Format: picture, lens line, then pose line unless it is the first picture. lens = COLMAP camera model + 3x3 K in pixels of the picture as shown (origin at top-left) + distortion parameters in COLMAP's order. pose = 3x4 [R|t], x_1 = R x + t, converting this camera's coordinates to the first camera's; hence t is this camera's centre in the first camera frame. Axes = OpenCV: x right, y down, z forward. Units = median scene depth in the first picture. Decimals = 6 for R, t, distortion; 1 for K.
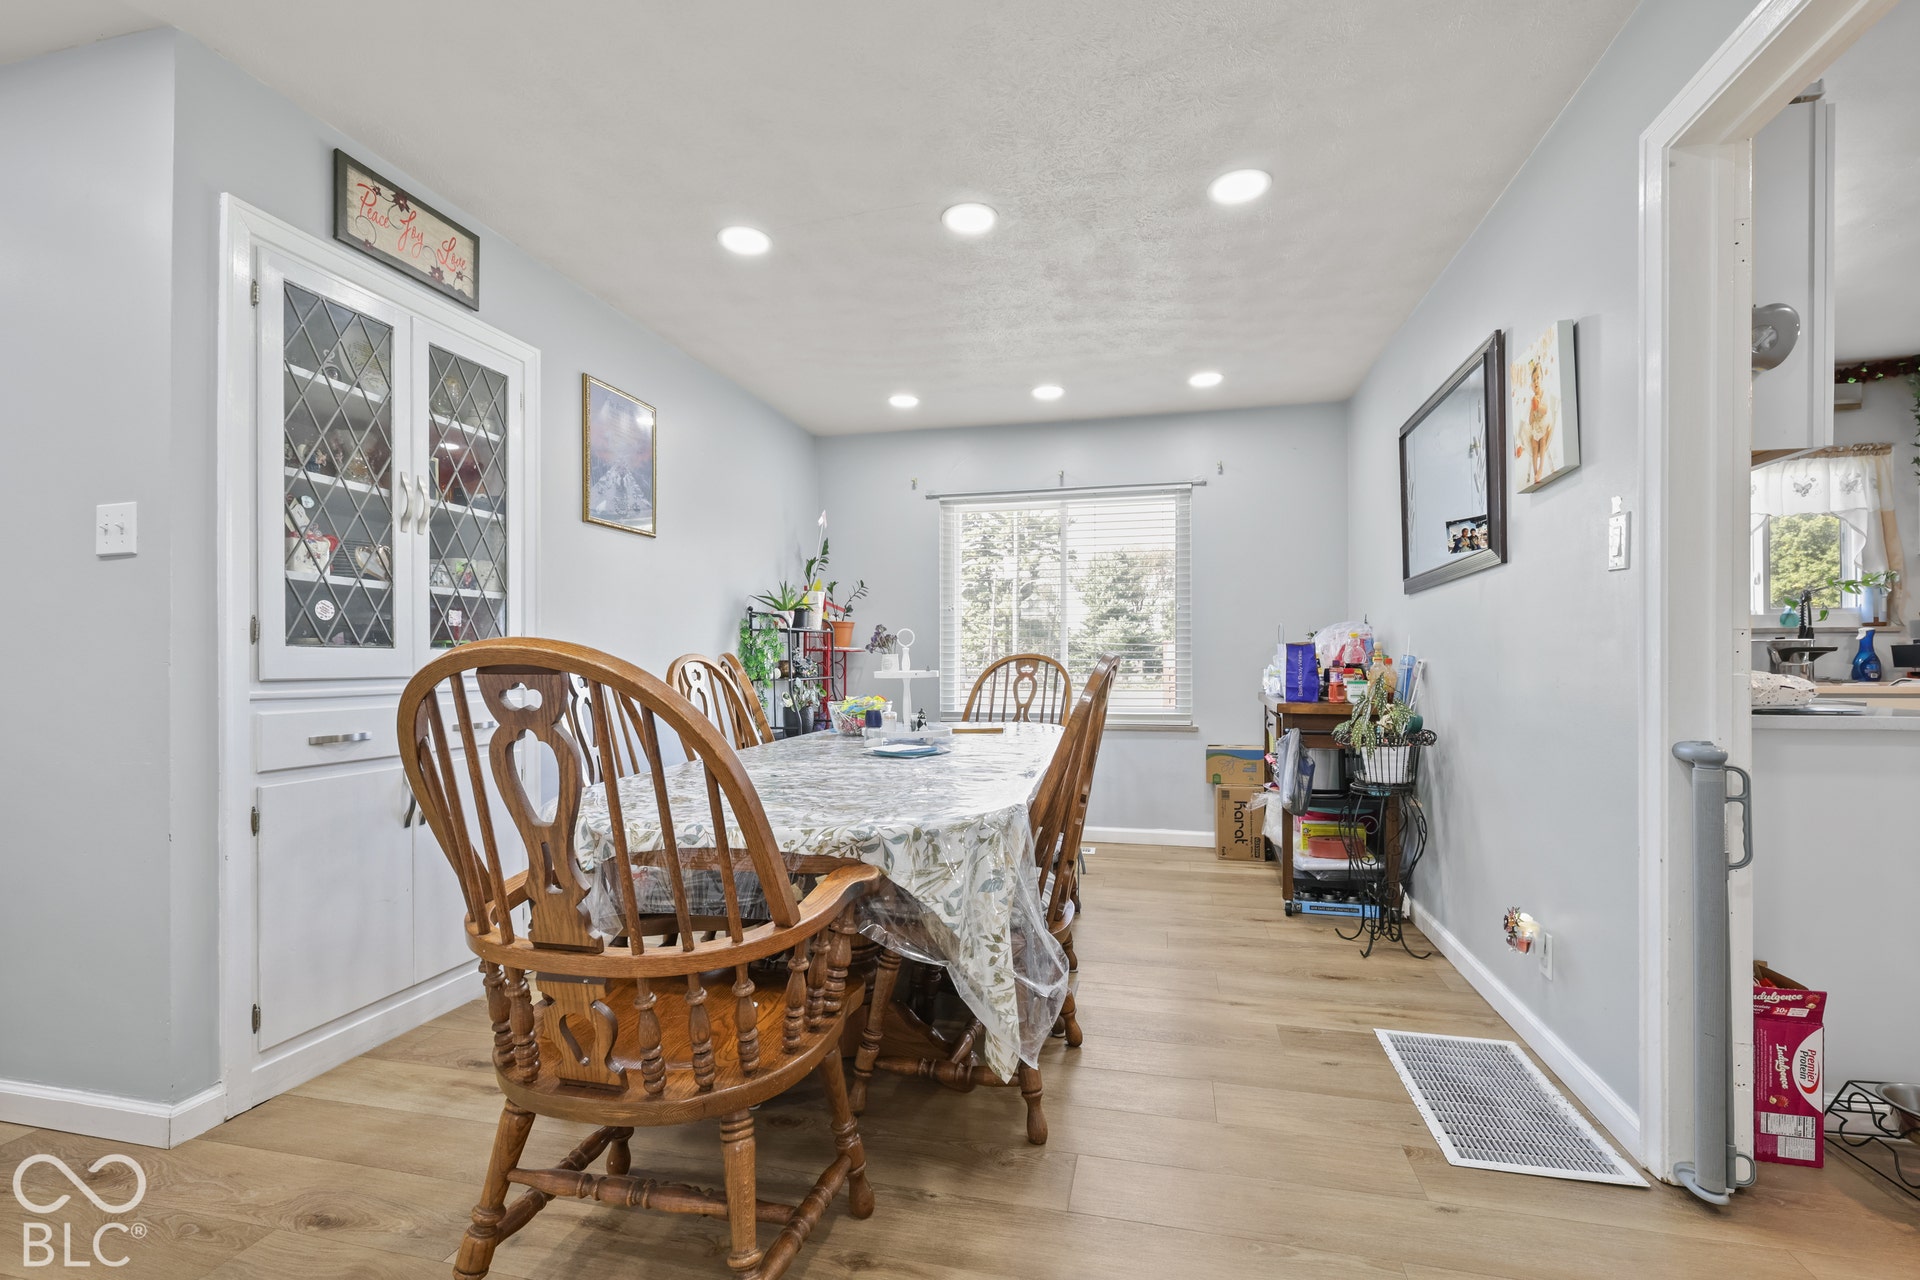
lens RADIAL K [[835.4, 0, 959.6], [0, 835.4, 660.0], [0, 0, 1]] dist [0.001180, 0.000164]
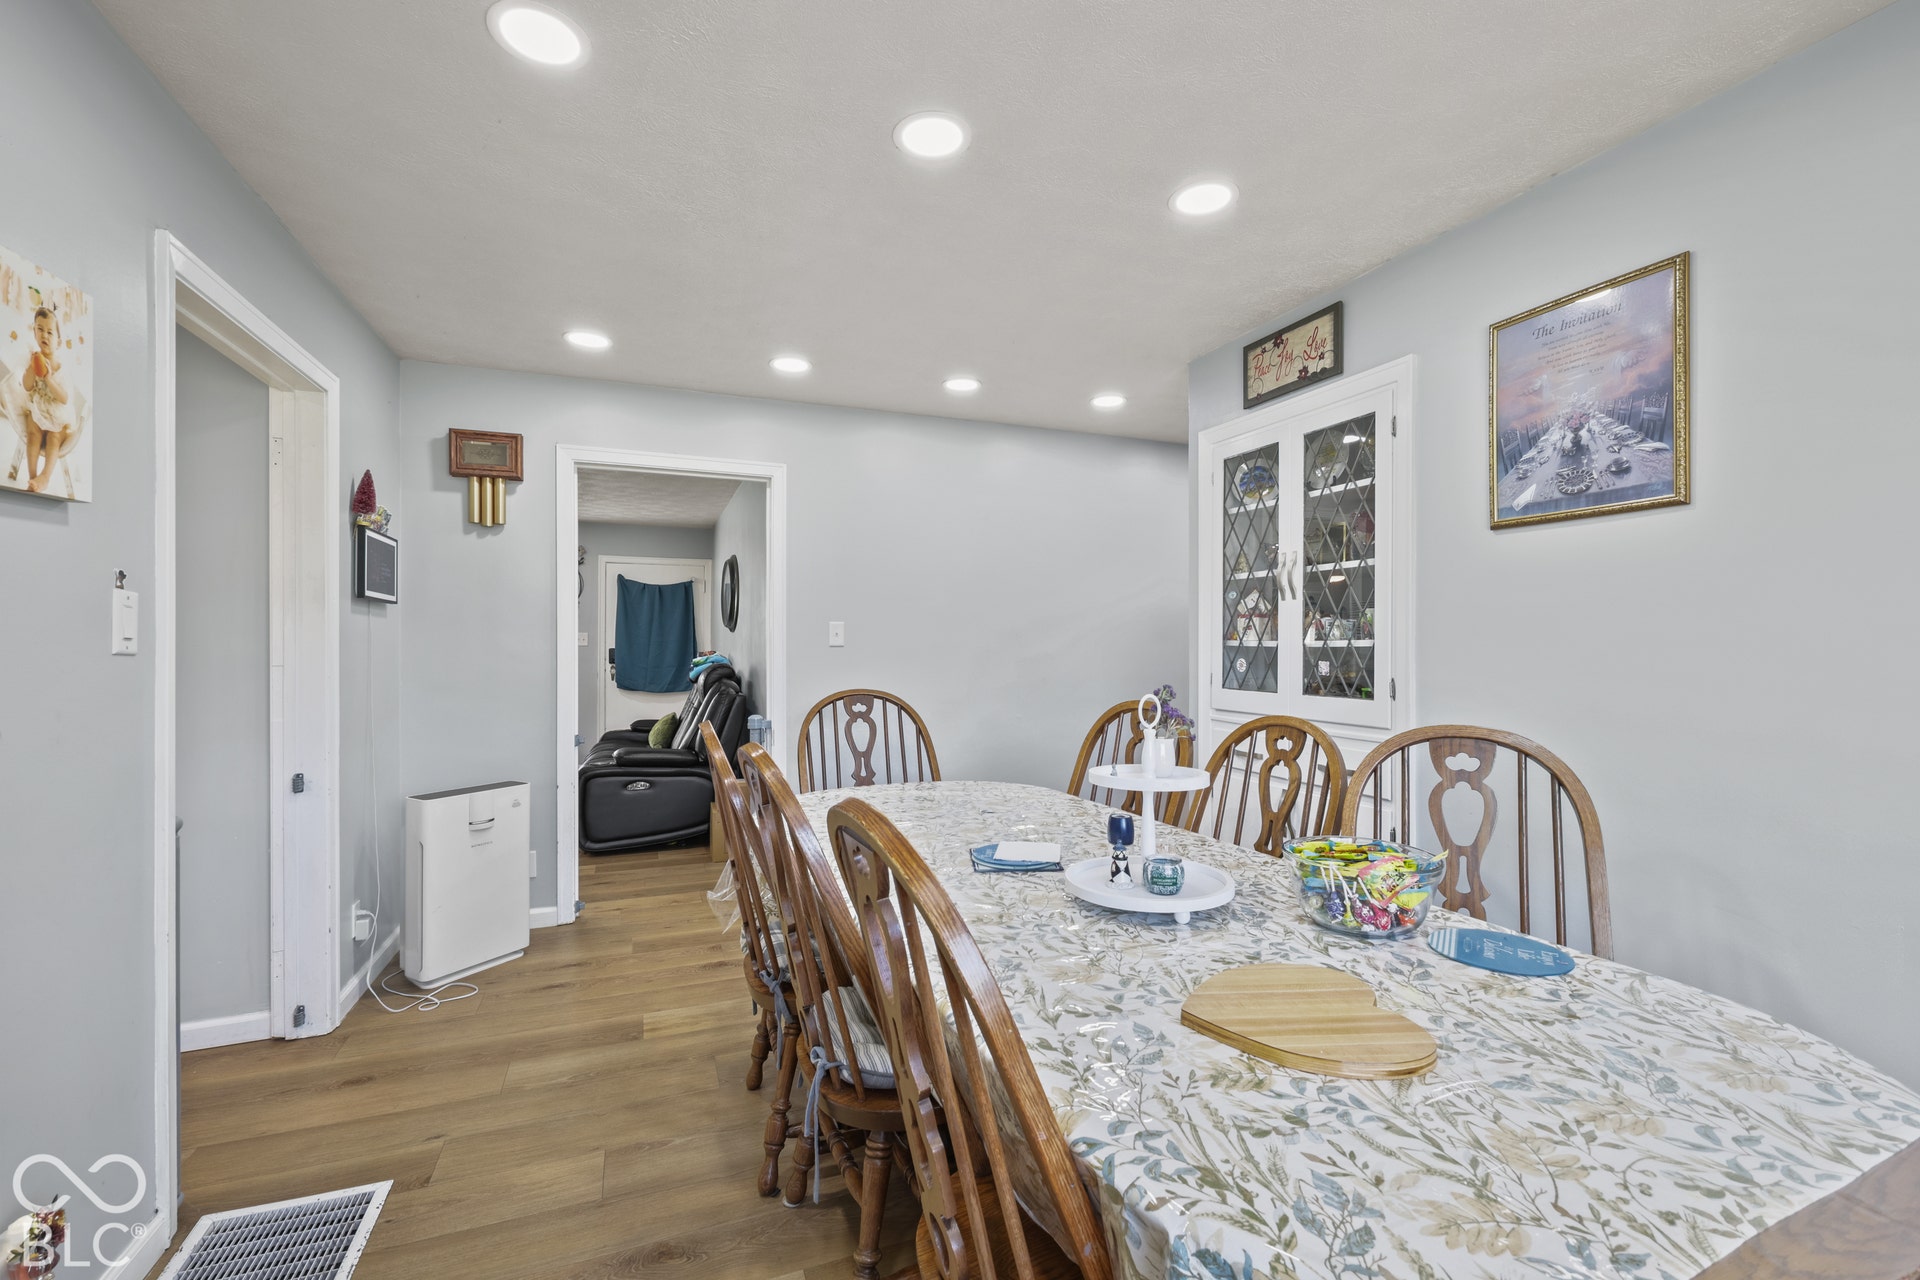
lens RADIAL K [[835.4, 0, 965.4], [0, 835.4, 634.1], [0, 0, 1]] dist [0.001180, 0.000164]
pose [[-0.815775, -0.003531, -0.578359, 0.440583], [0.002329, 0.999953, -0.009389, -0.090272], [0.578365, -0.009007, -0.815729, 1.711484]]
